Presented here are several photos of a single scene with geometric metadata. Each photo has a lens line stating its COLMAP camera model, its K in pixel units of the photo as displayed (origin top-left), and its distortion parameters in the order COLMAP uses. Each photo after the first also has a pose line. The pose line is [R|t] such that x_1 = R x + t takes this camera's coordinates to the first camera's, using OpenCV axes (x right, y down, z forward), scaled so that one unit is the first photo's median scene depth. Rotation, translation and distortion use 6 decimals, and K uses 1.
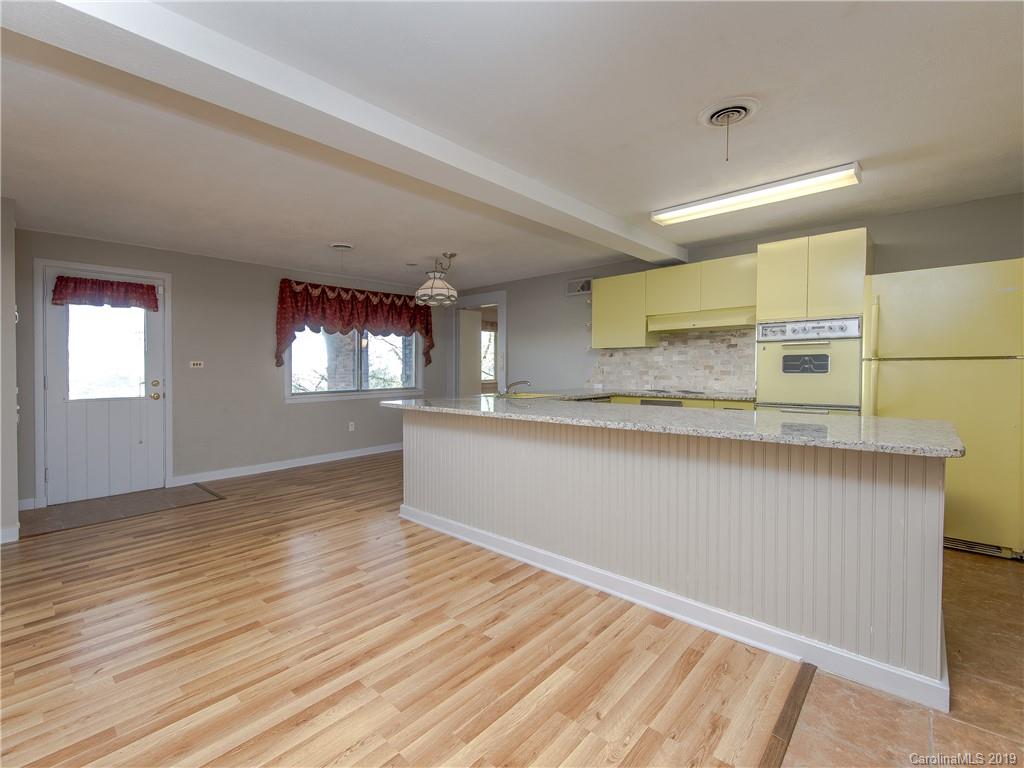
lens RADIAL K [[472.5, 0, 509.0], [0, 472.5, 370.4], [0, 0, 1]] dist [-0.000338, 0.000053]
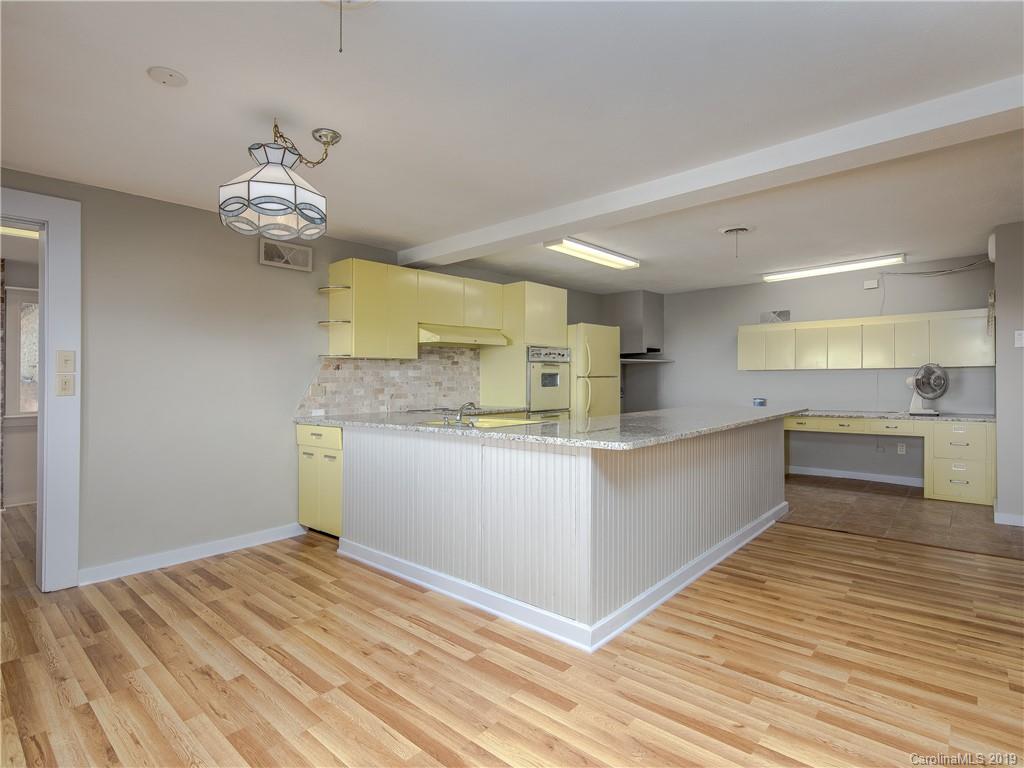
lens RADIAL K [[515.9, 0, 512.0], [0, 515.9, 384.0], [0, 0, 1]] dist [-0.002008, -0.001406]
pose [[-0.003980, 0.000582, 0.999992, -0.905233], [0.019393, 0.999812, -0.000505, -0.003326], [-0.999804, 0.019391, -0.003991, 1.190436]]
